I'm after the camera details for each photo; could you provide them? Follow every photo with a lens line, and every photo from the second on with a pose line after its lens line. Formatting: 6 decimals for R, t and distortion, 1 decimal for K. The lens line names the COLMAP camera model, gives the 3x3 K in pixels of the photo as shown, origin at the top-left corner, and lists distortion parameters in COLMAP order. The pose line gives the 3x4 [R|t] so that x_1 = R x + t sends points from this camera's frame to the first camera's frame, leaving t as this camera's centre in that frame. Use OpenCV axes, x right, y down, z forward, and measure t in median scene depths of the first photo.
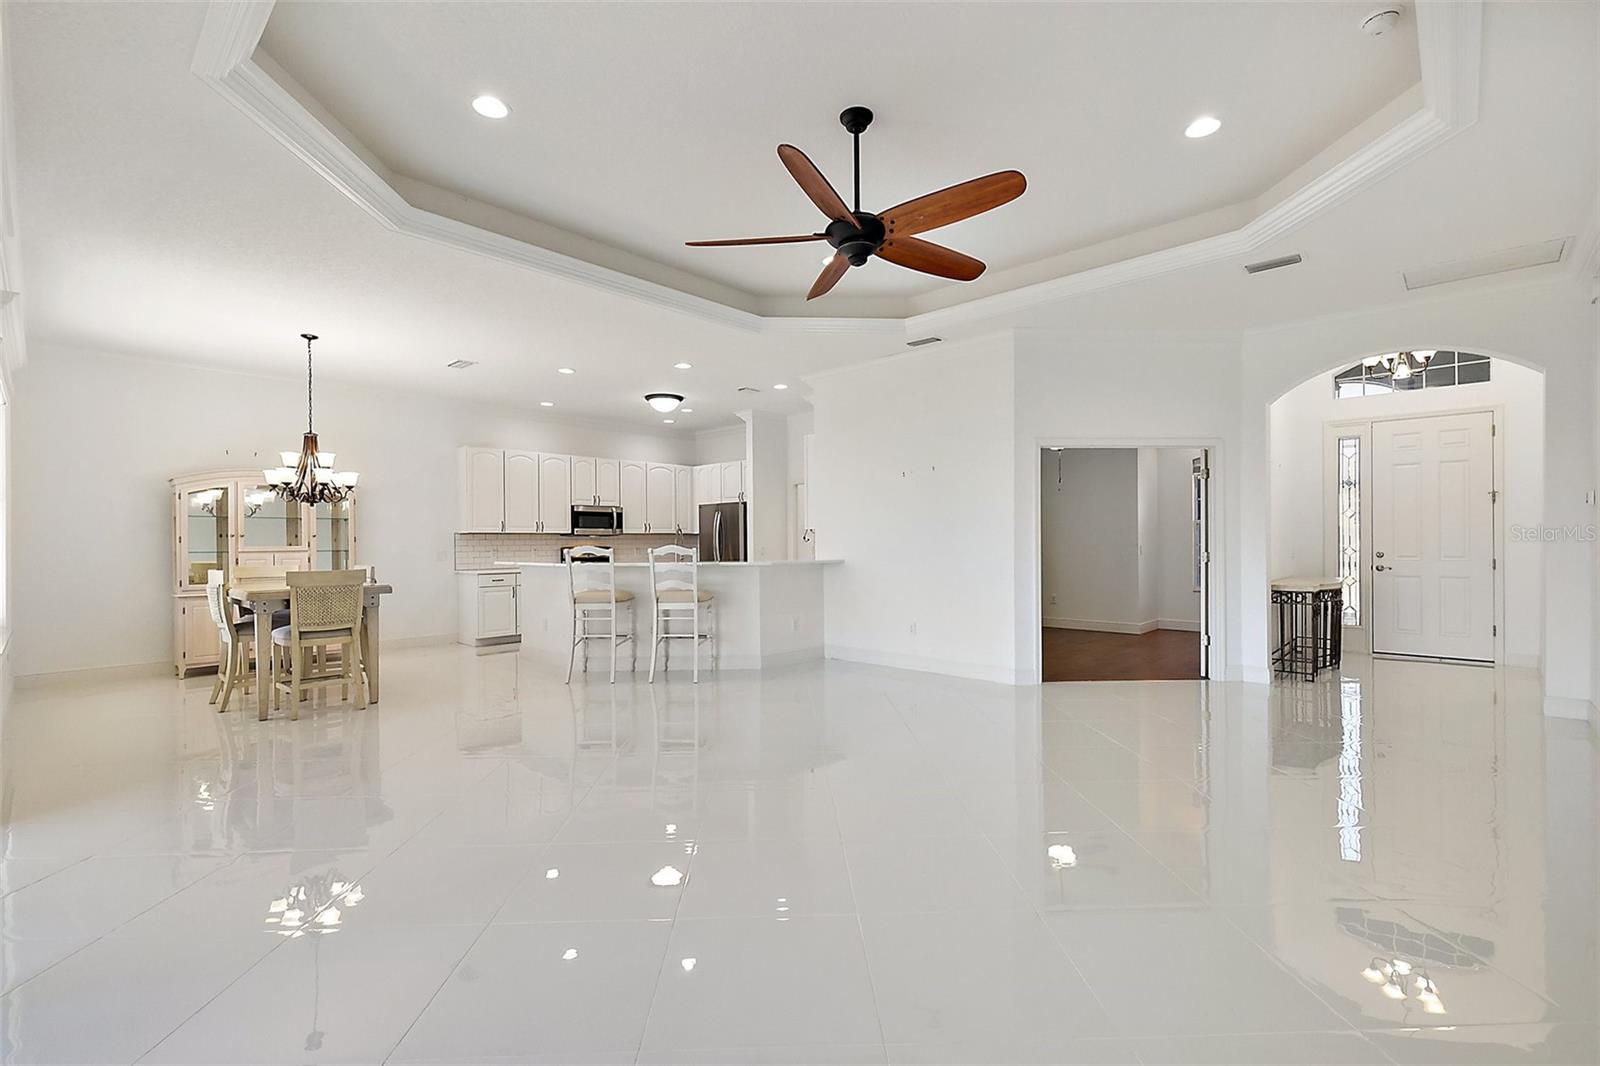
lens RADIAL K [[697.8, 0, 806.4], [0, 697.8, 540.9], [0, 0, 1]] dist [0.004107, -0.001179]
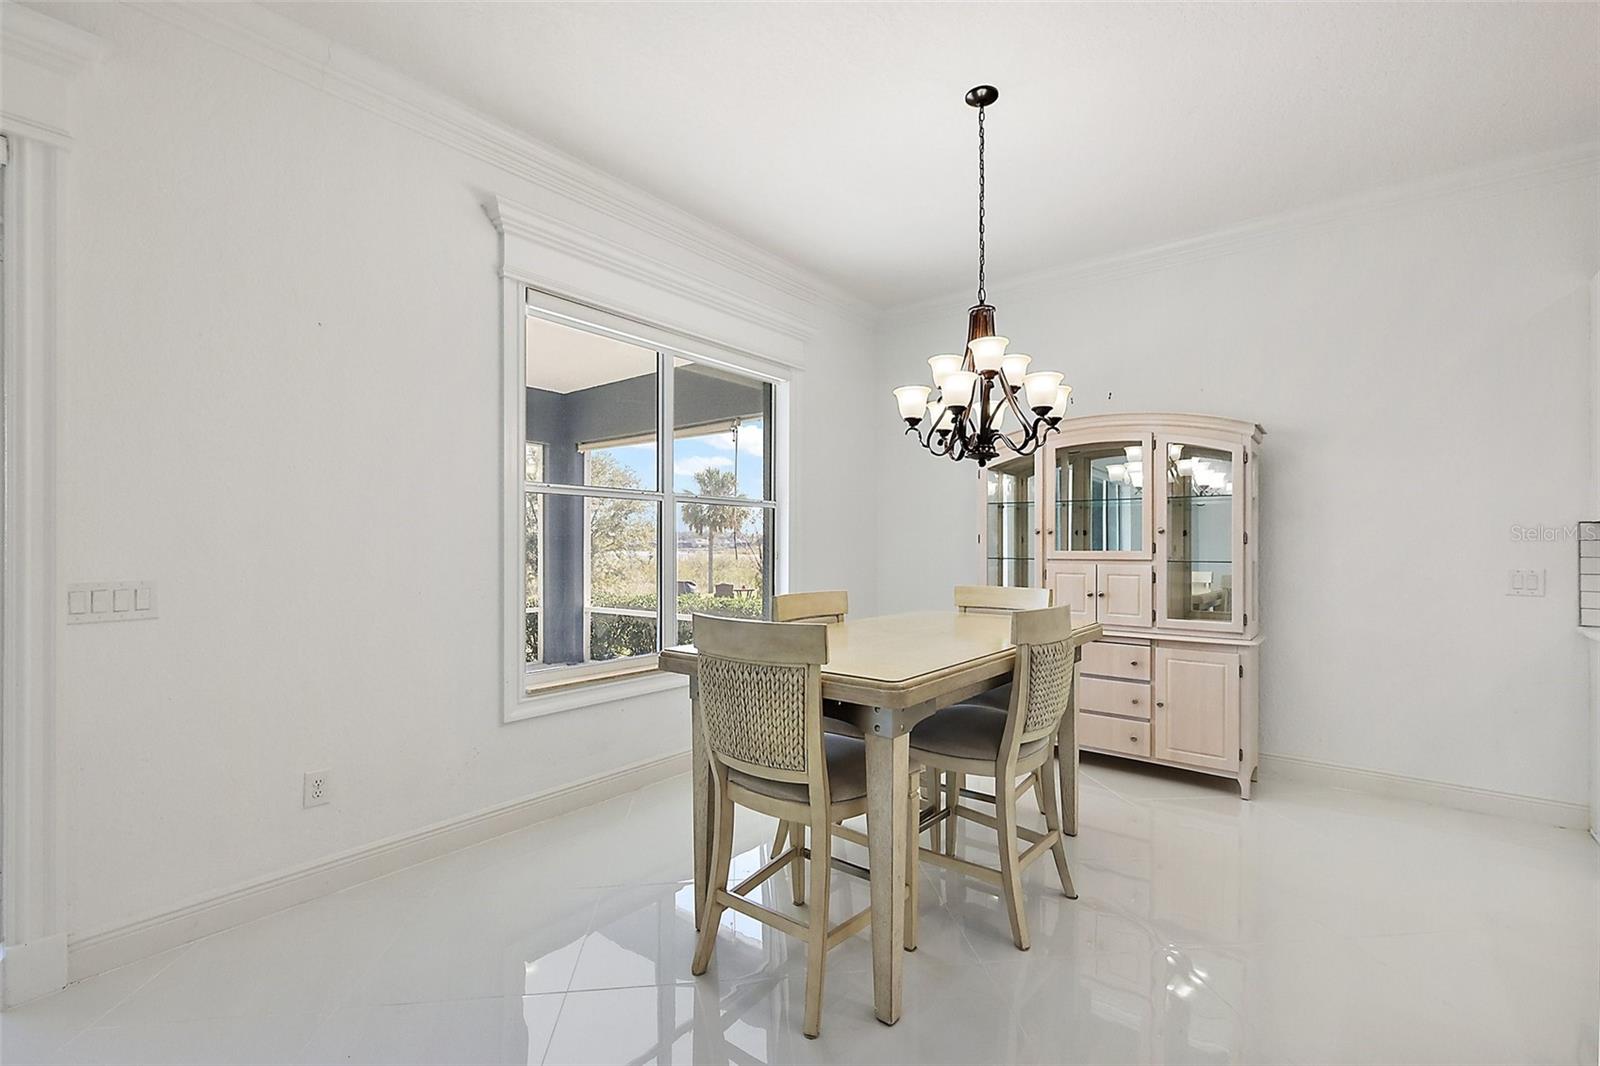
lens RADIAL K [[697.8, 0, 802.5], [0, 697.8, 544.3], [0, 0, 1]] dist [0.004107, -0.001179]
pose [[0.076827, 0.006348, -0.997024, -0.174269], [-0.001848, 0.999979, 0.006225, -0.000395], [0.997043, 0.001364, 0.076838, 0.566403]]
